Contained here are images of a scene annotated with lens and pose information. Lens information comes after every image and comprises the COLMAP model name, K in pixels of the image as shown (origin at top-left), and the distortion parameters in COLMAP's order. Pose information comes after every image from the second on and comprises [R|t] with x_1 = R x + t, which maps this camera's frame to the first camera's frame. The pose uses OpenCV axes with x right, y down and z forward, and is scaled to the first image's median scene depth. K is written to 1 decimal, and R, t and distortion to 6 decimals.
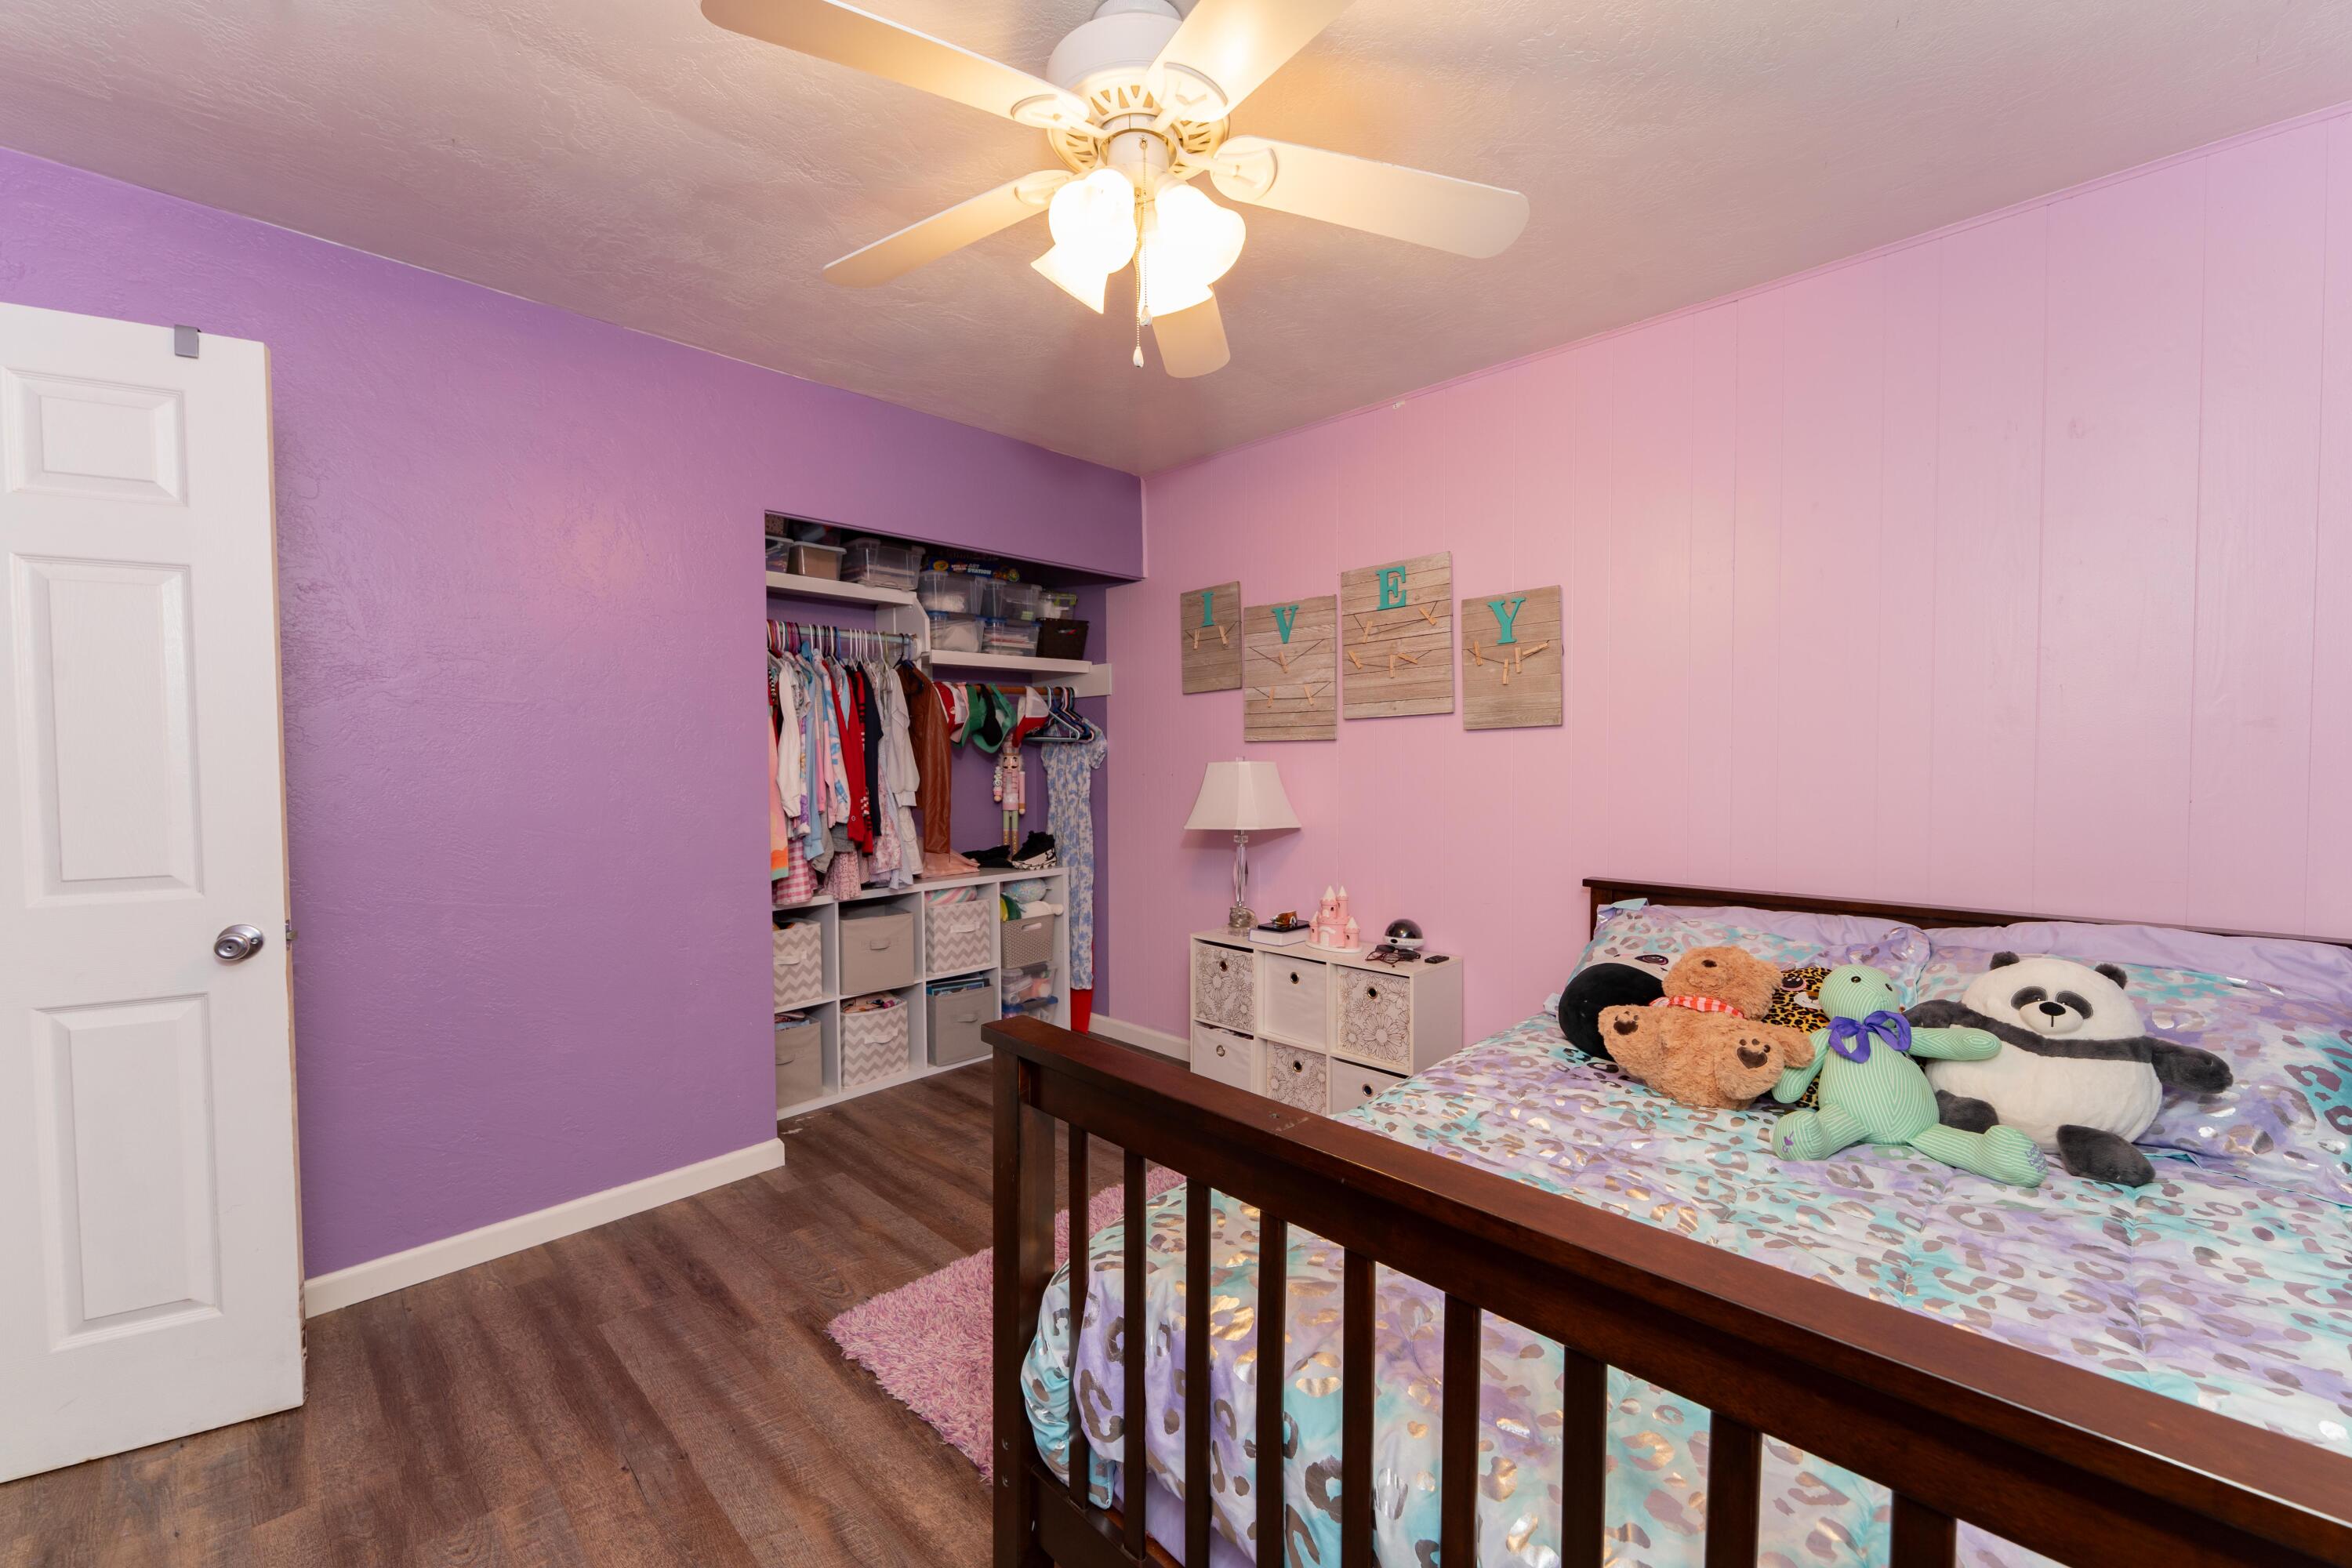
lens RADIAL K [[946.1, 0, 1180.0], [0, 946.1, 785.2], [0, 0, 1]] dist [-0.002721, -0.000798]
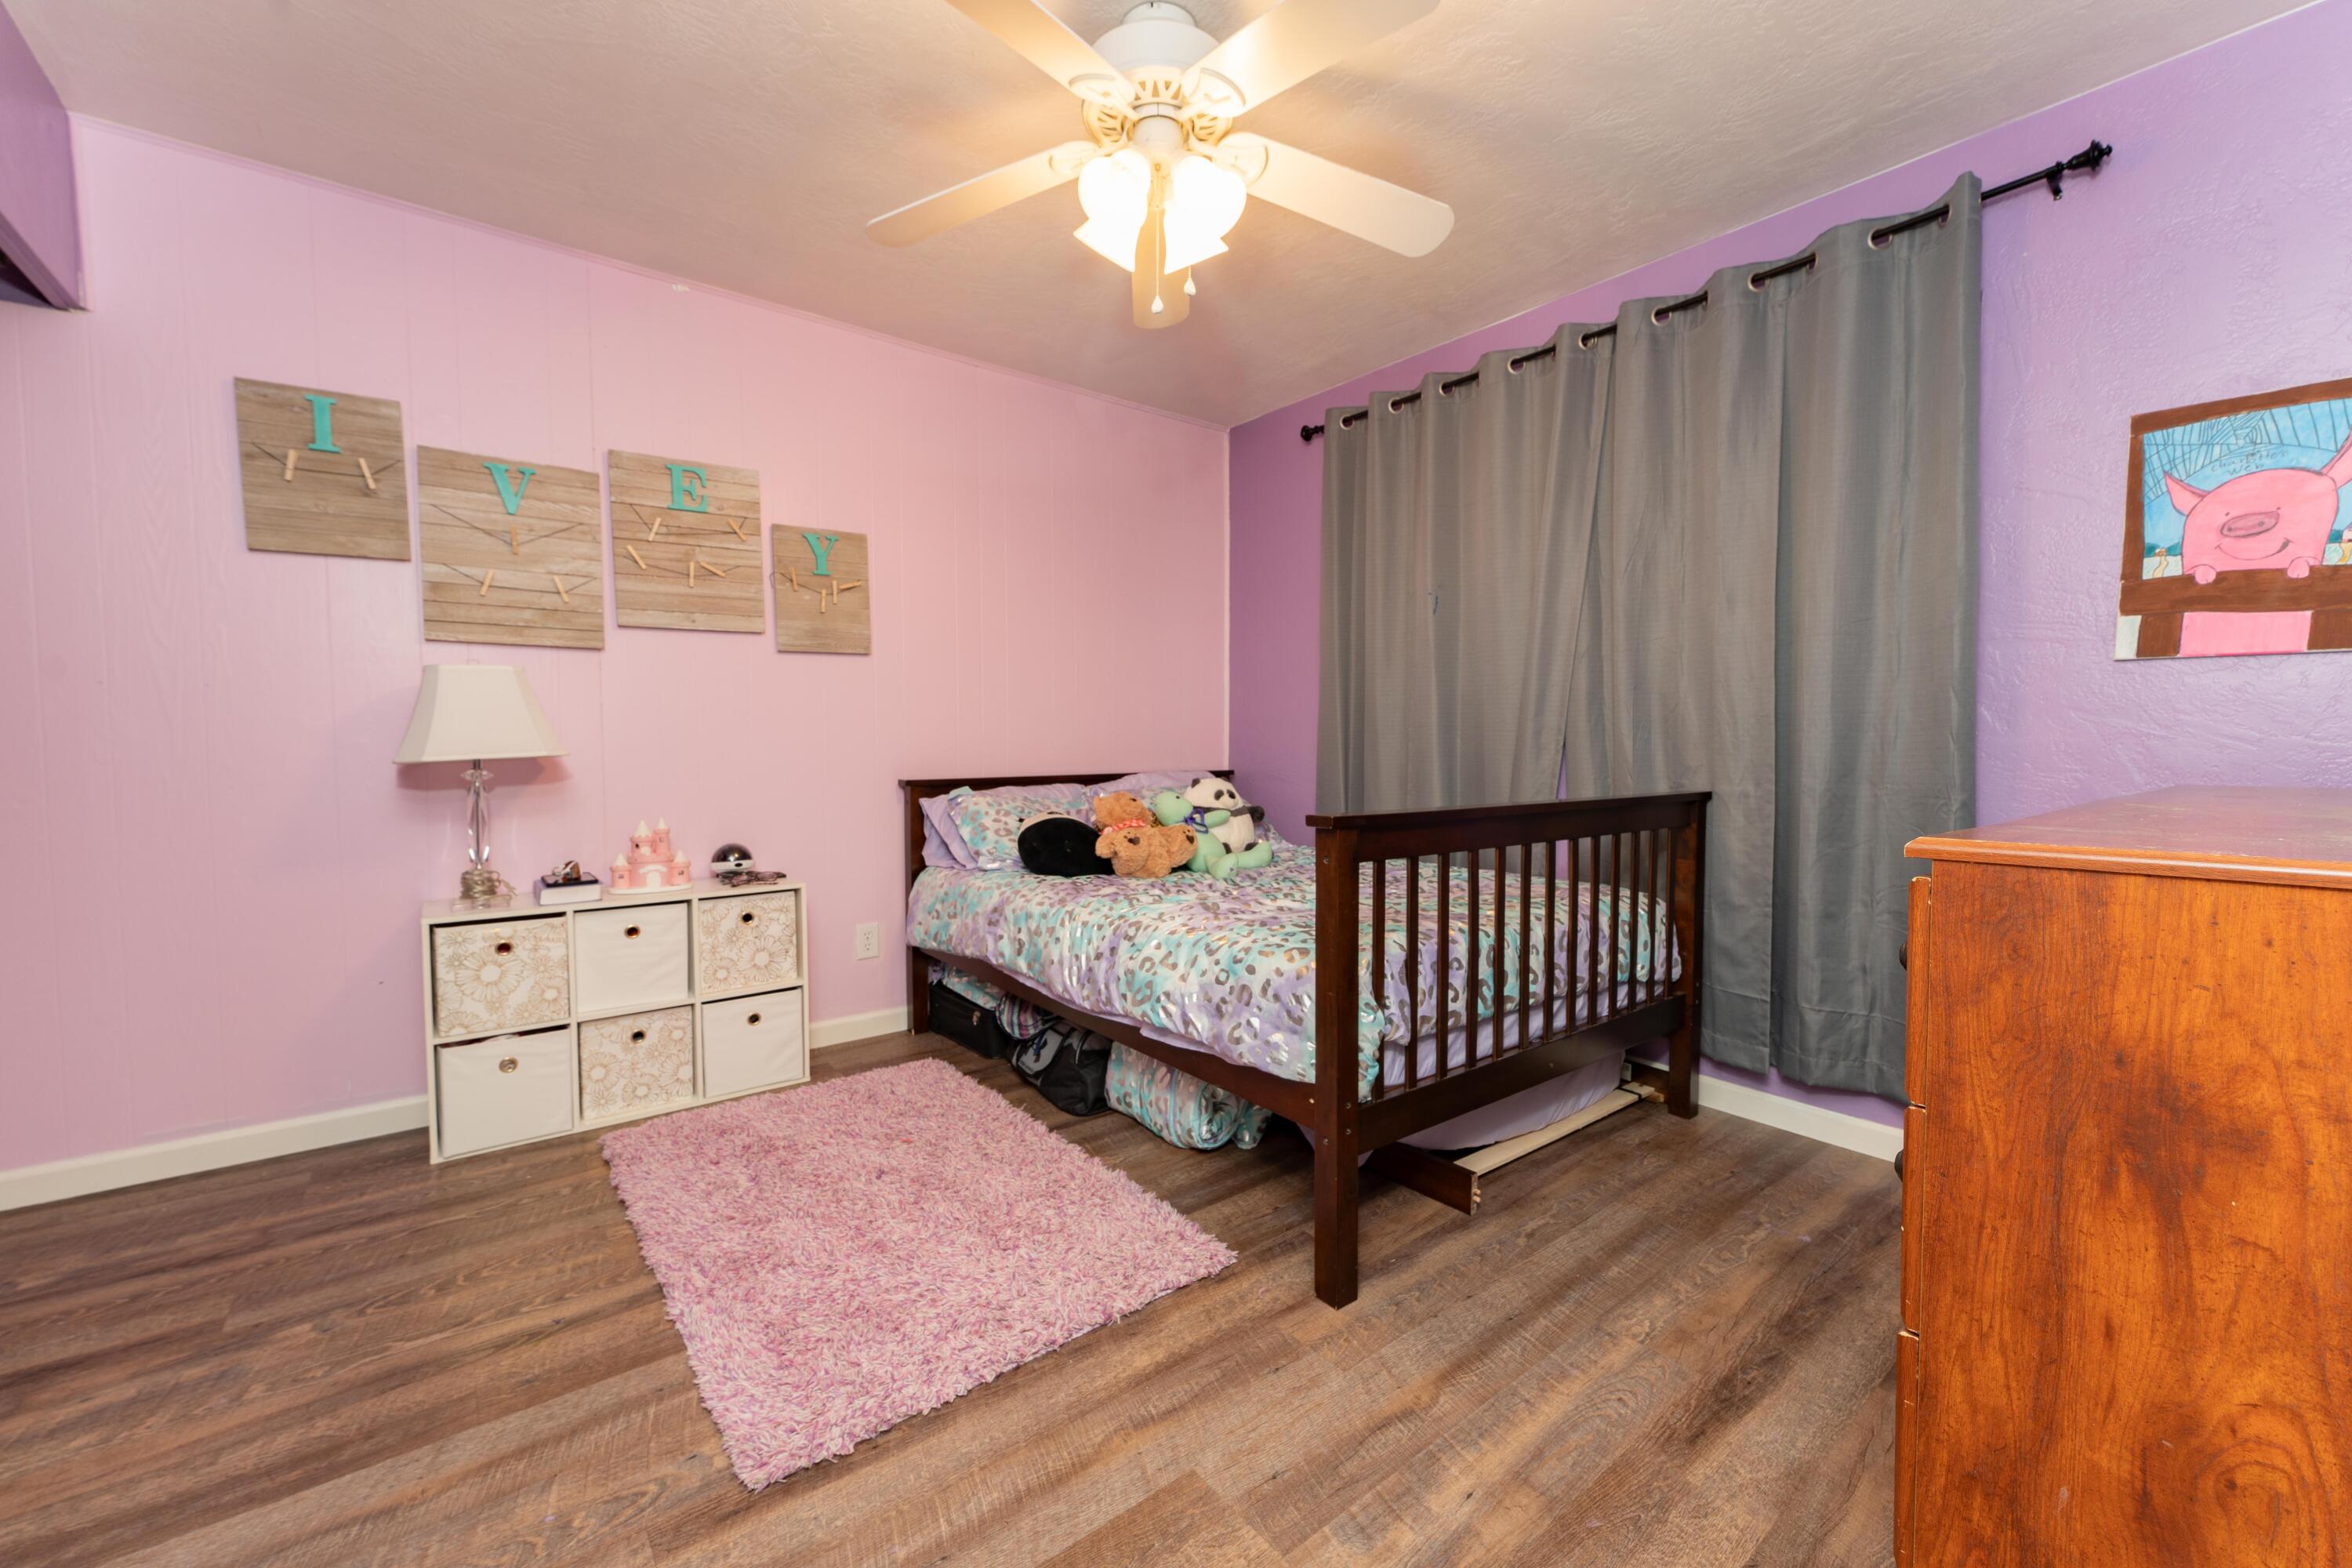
lens RADIAL K [[946.1, 0, 1180.9], [0, 946.1, 785.7], [0, 0, 1]] dist [-0.002721, -0.000798]
pose [[0.108936, -0.043763, 0.993085, -0.651038], [0.029403, 0.998735, 0.040786, 0.056752], [-0.993614, 0.024757, 0.110085, 0.430201]]
